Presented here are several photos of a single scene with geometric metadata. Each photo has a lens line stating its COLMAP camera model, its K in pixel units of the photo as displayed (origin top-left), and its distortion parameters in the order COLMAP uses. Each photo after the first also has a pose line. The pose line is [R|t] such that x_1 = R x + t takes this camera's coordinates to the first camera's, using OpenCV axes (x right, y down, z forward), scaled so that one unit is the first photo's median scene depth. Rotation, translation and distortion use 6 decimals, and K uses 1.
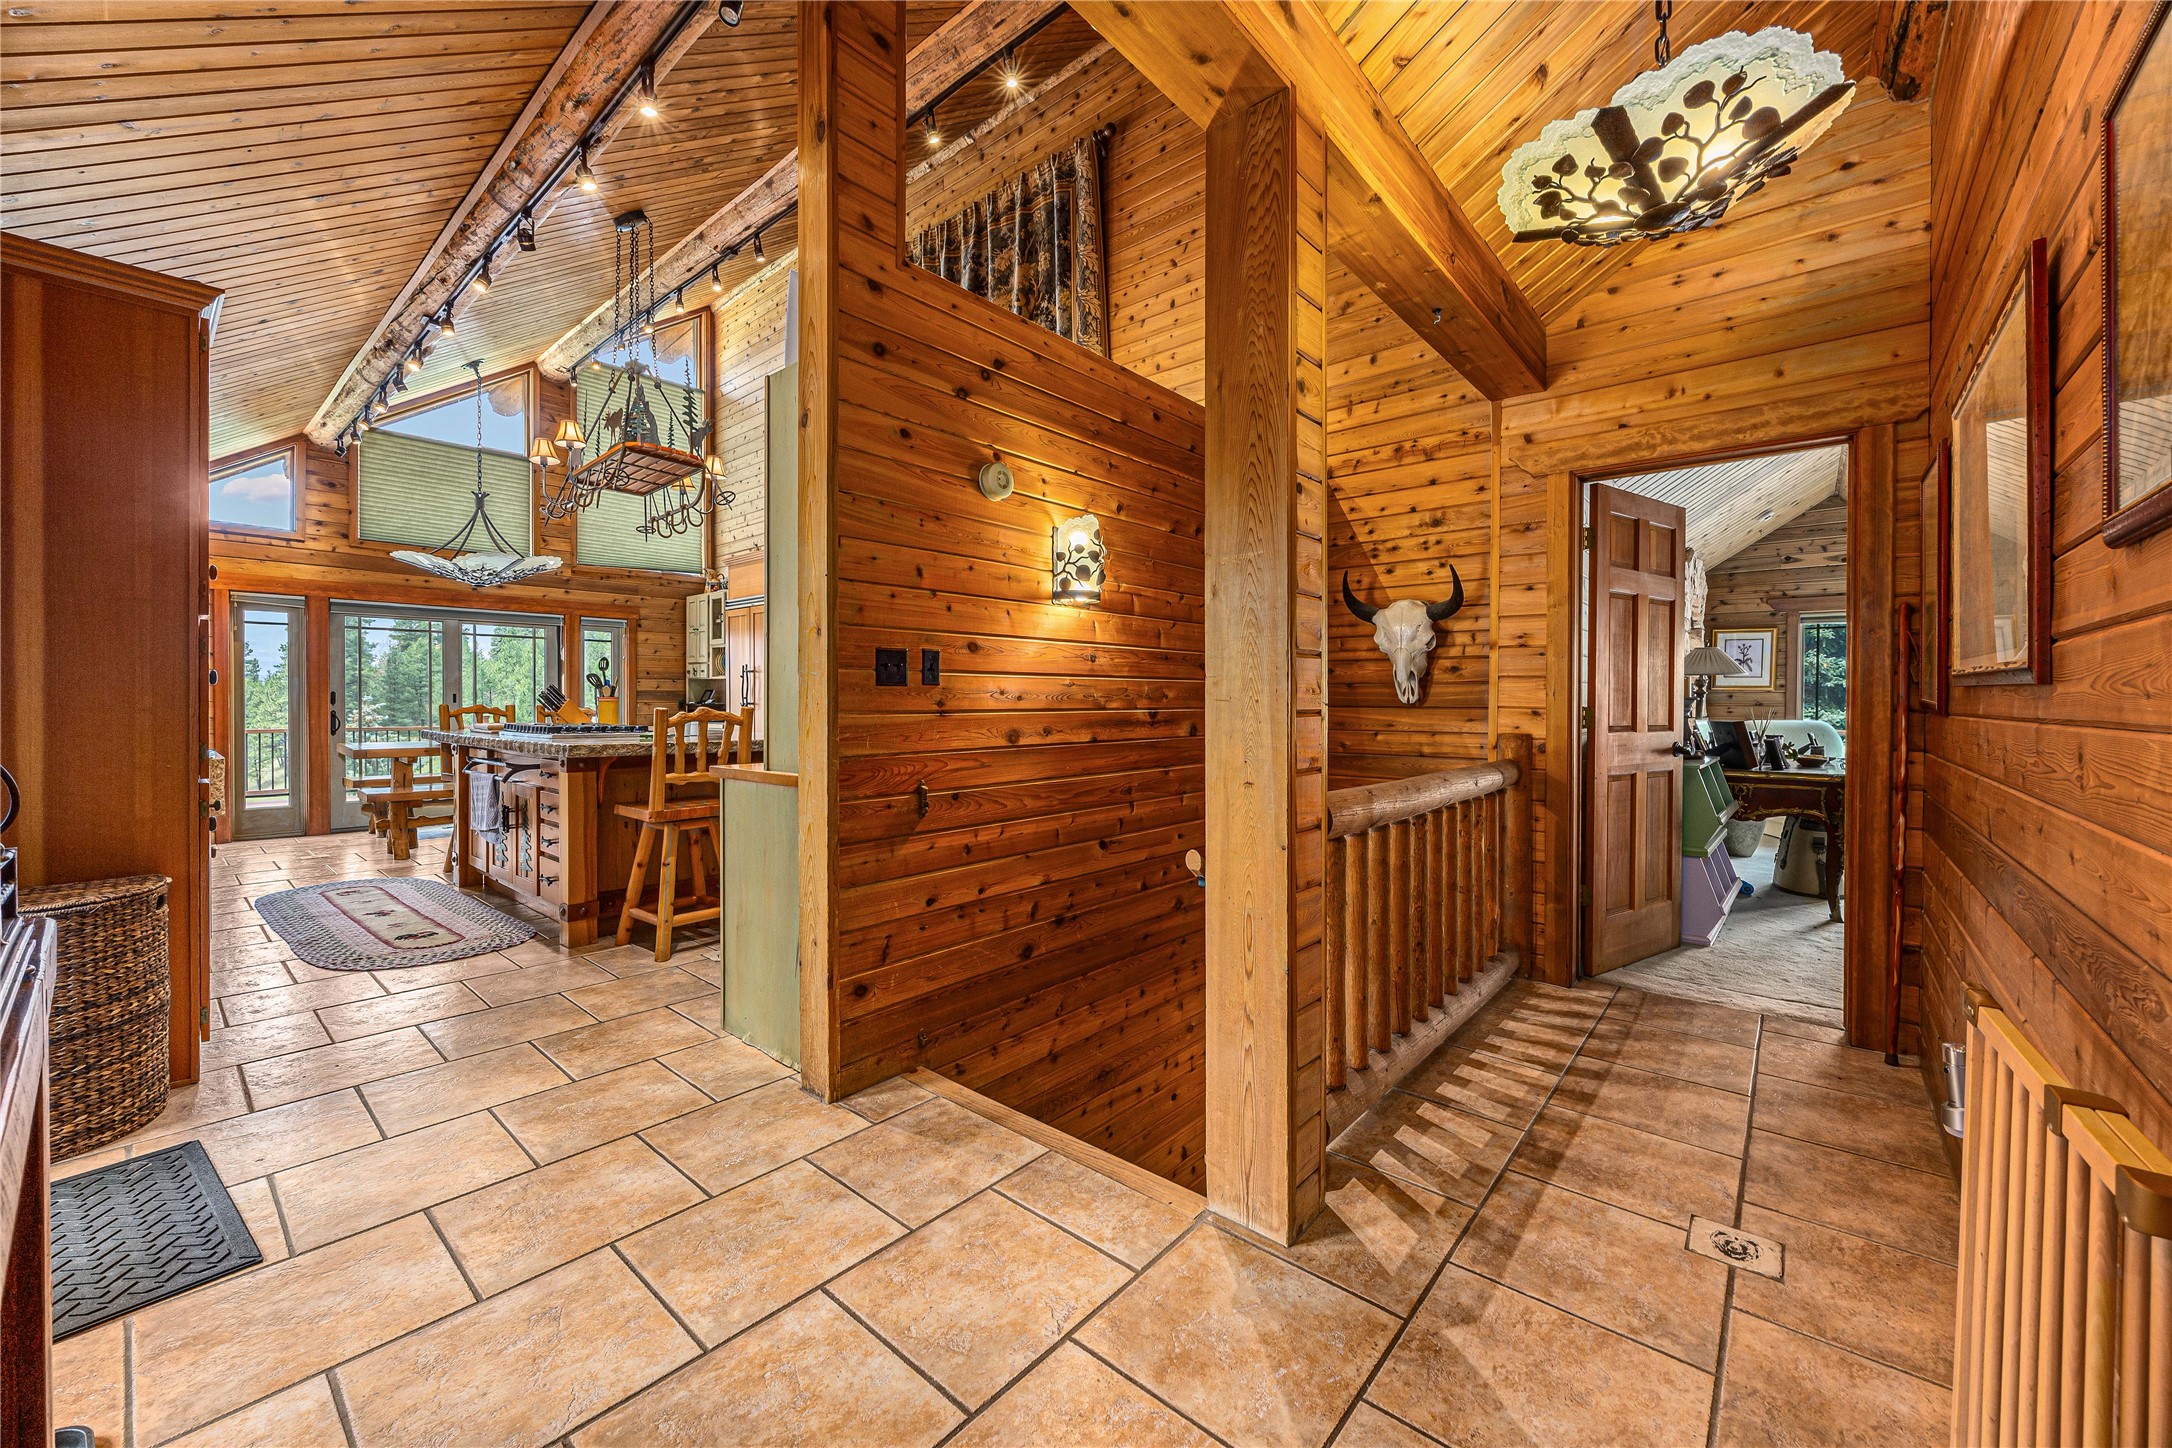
lens RADIAL K [[852.5, 0, 1084.7], [0, 852.5, 711.4], [0, 0, 1]] dist [0.003137, 0.000149]
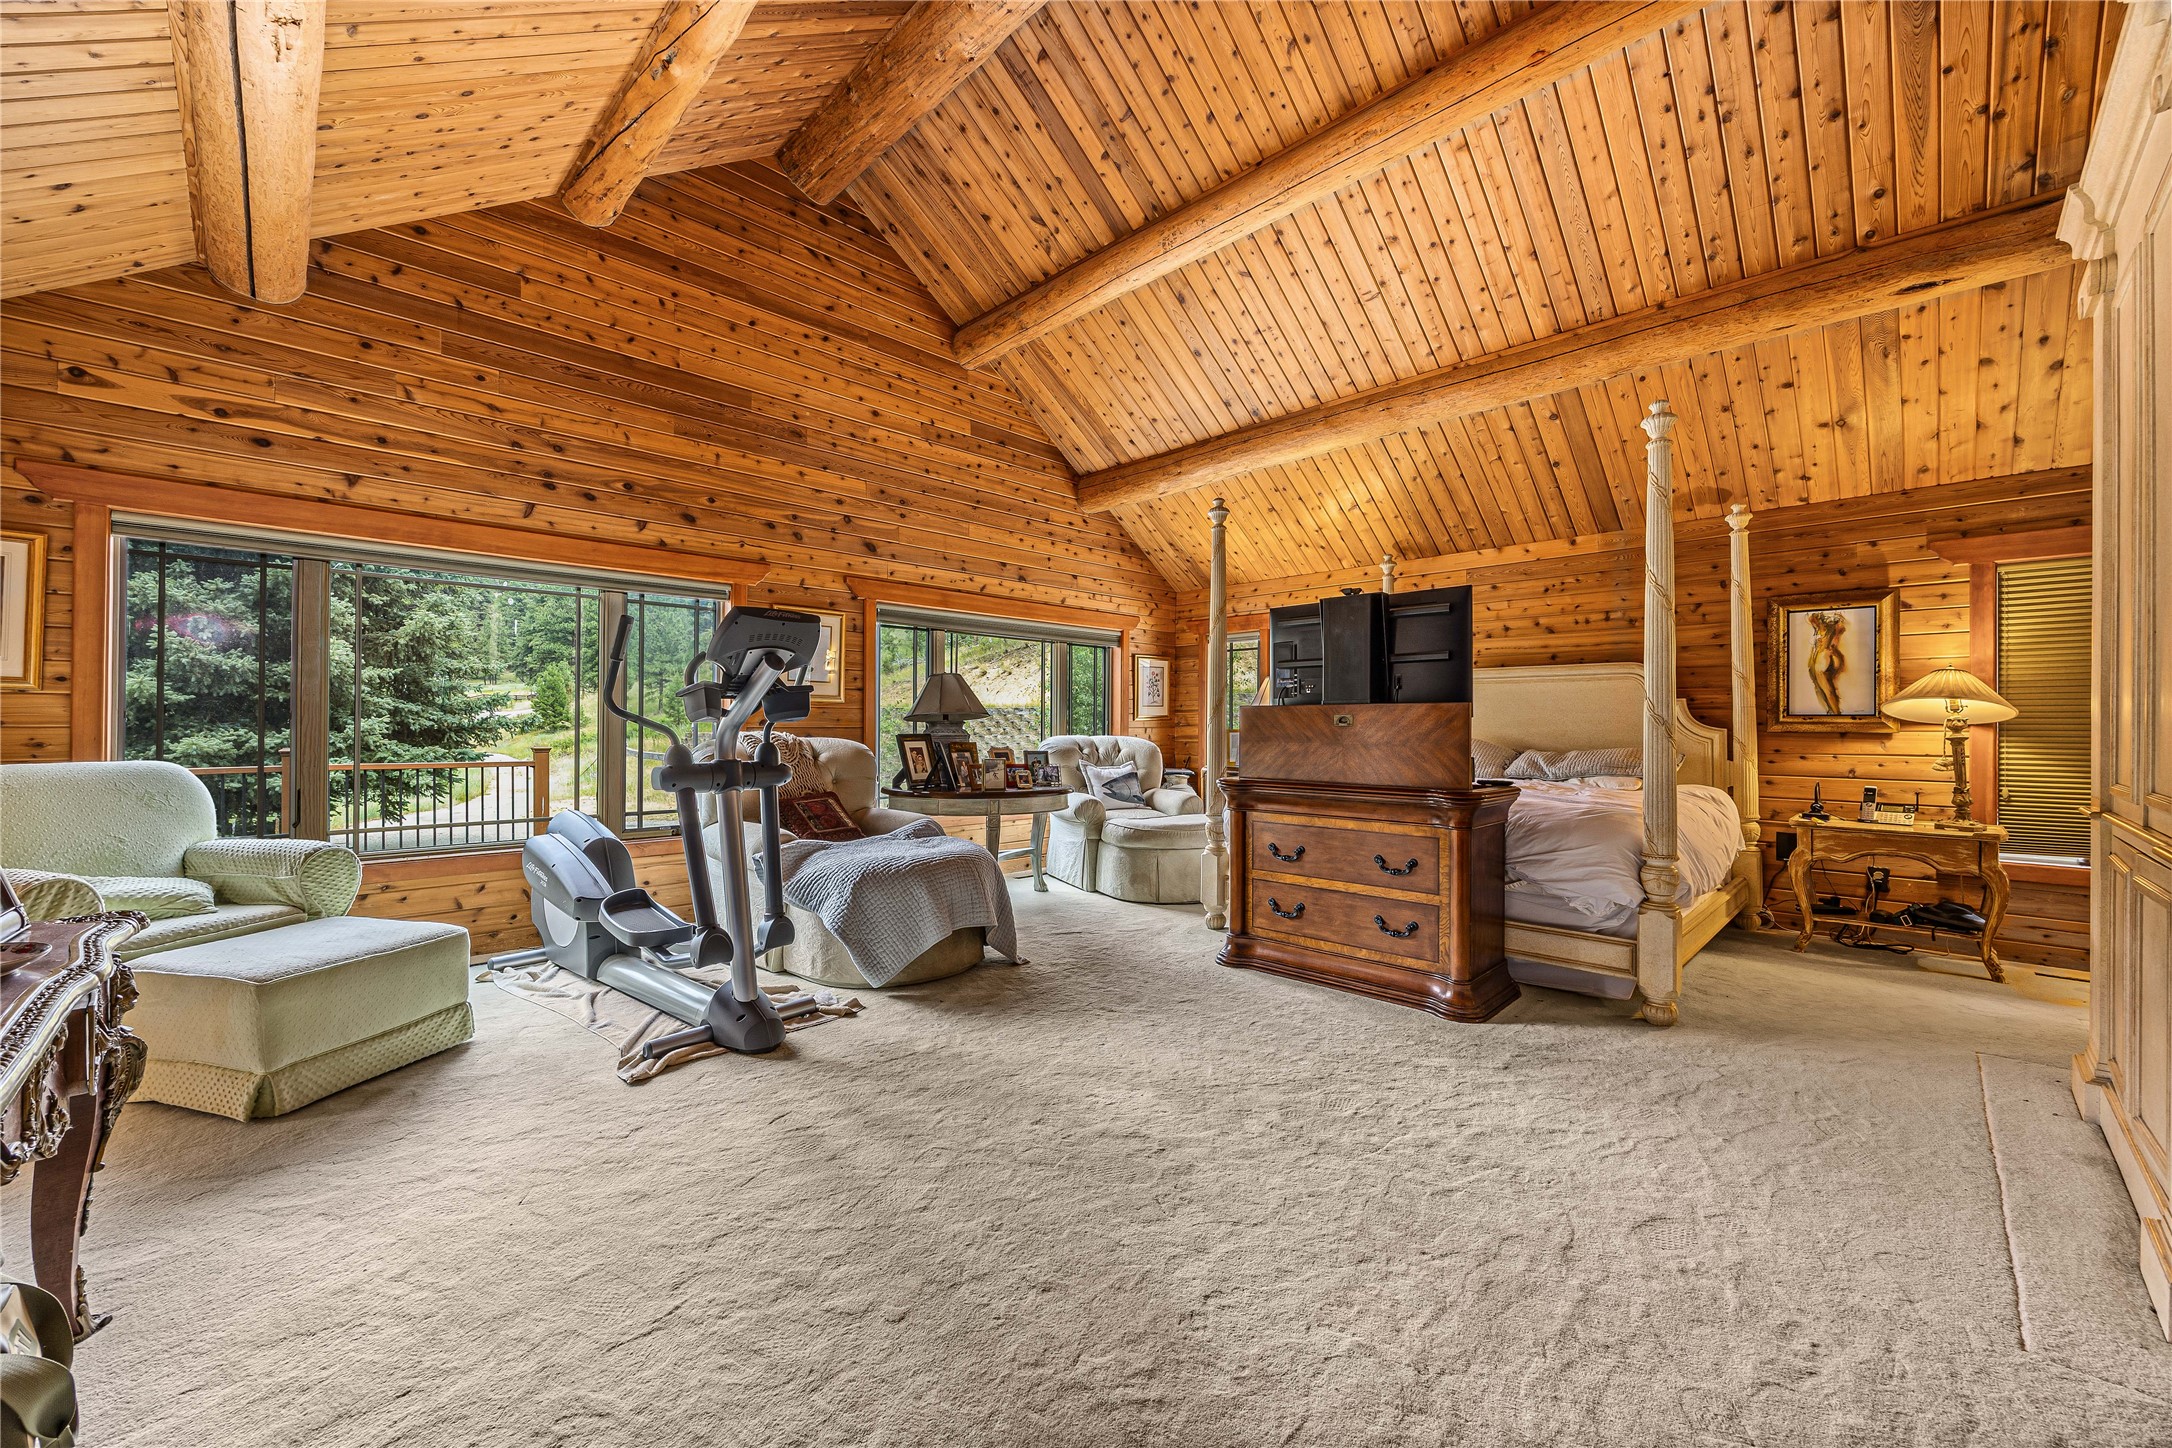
lens RADIAL K [[852.5, 0, 1086.3], [0, 852.5, 723.9], [0, 0, 1]] dist [0.003137, 0.000149]
pose [[0.030372, 0.009005, 0.999498, 0.420717], [0.002953, 0.999954, -0.009099, -0.002304], [-0.999534, 0.003228, 0.030344, 0.494502]]
